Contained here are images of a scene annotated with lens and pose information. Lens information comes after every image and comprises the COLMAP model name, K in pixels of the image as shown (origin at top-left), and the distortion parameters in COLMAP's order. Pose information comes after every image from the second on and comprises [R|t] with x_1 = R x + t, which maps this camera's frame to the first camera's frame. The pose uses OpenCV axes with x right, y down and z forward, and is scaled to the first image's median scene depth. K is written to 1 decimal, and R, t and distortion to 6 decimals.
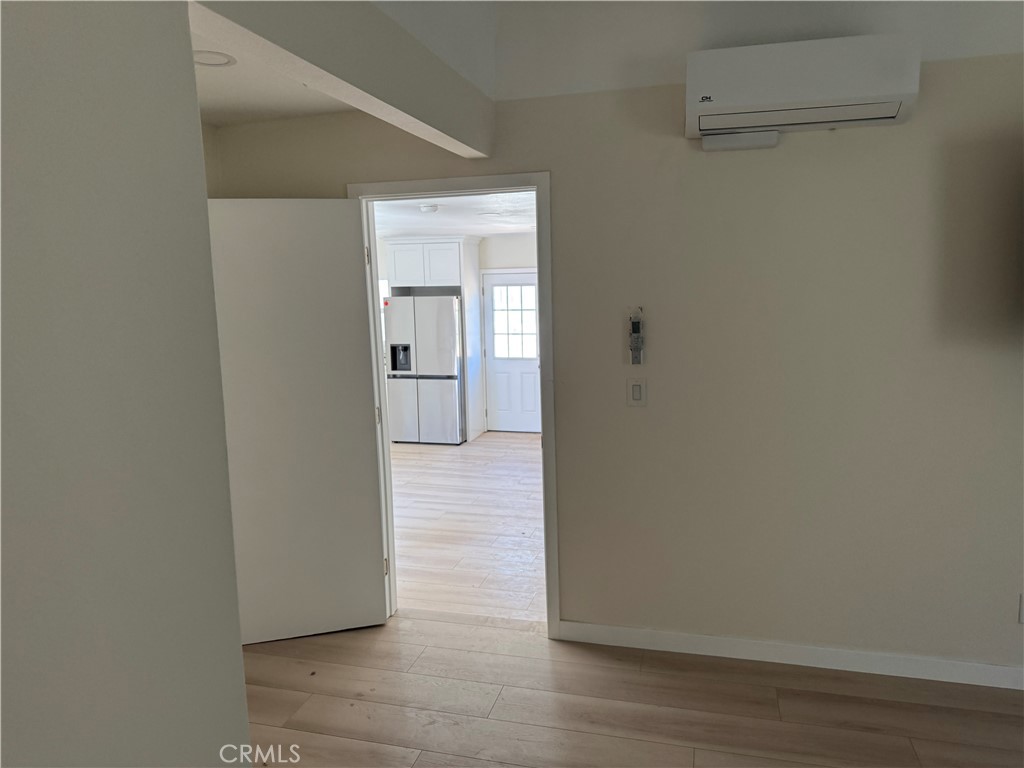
lens RADIAL K [[721.7, 0, 520.8], [0, 721.7, 386.2], [0, 0, 1]] dist [0.079331, -0.084857]
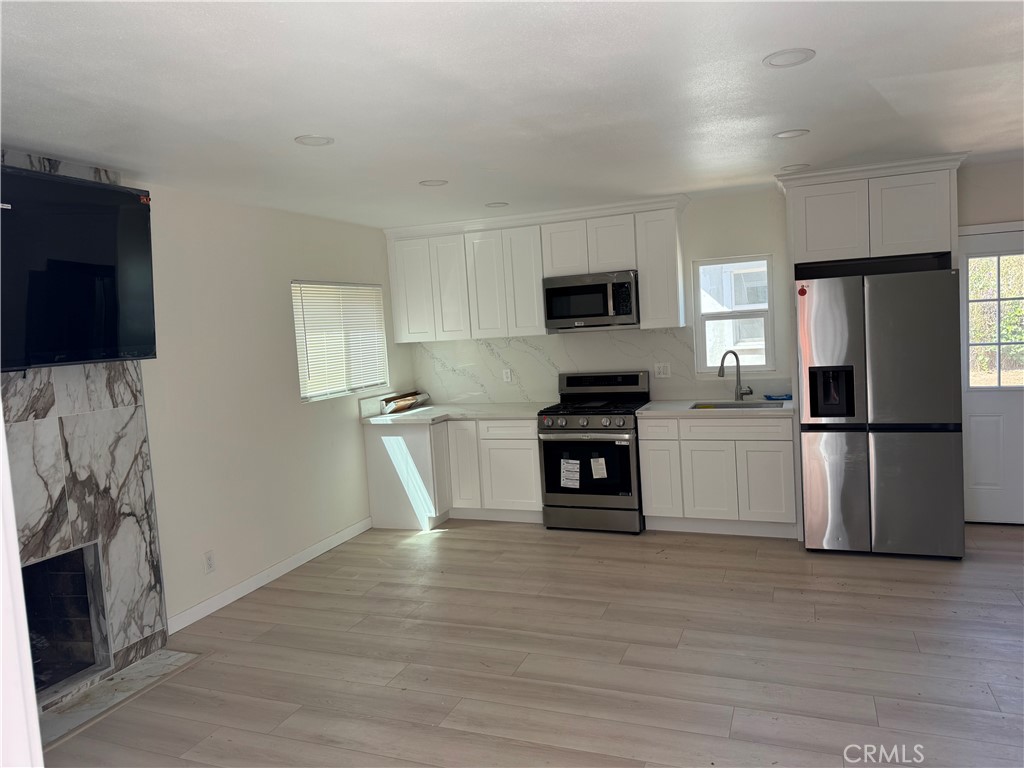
lens RADIAL K [[721.7, 0, 509.8], [0, 721.7, 375.7], [0, 0, 1]] dist [0.079331, -0.084857]
pose [[0.992758, -0.031143, -0.116027, -0.805882], [0.022707, 0.997049, -0.073331, -0.041268], [0.117968, 0.070166, 0.990535, 1.033831]]
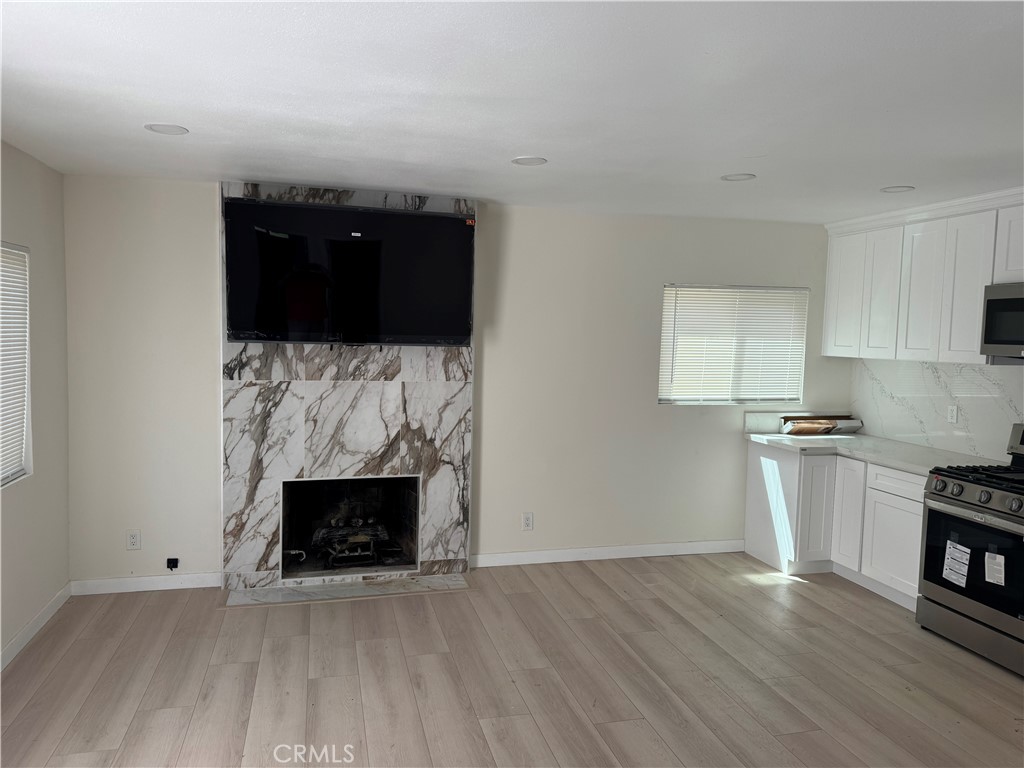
lens RADIAL K [[721.7, 0, 508.2], [0, 721.7, 379.4], [0, 0, 1]] dist [0.079331, -0.084857]
pose [[0.484742, 0.089409, -0.870075, -0.263329], [-0.159496, 0.987118, 0.012577, -0.121143], [0.859992, 0.132677, 0.492758, 1.421579]]
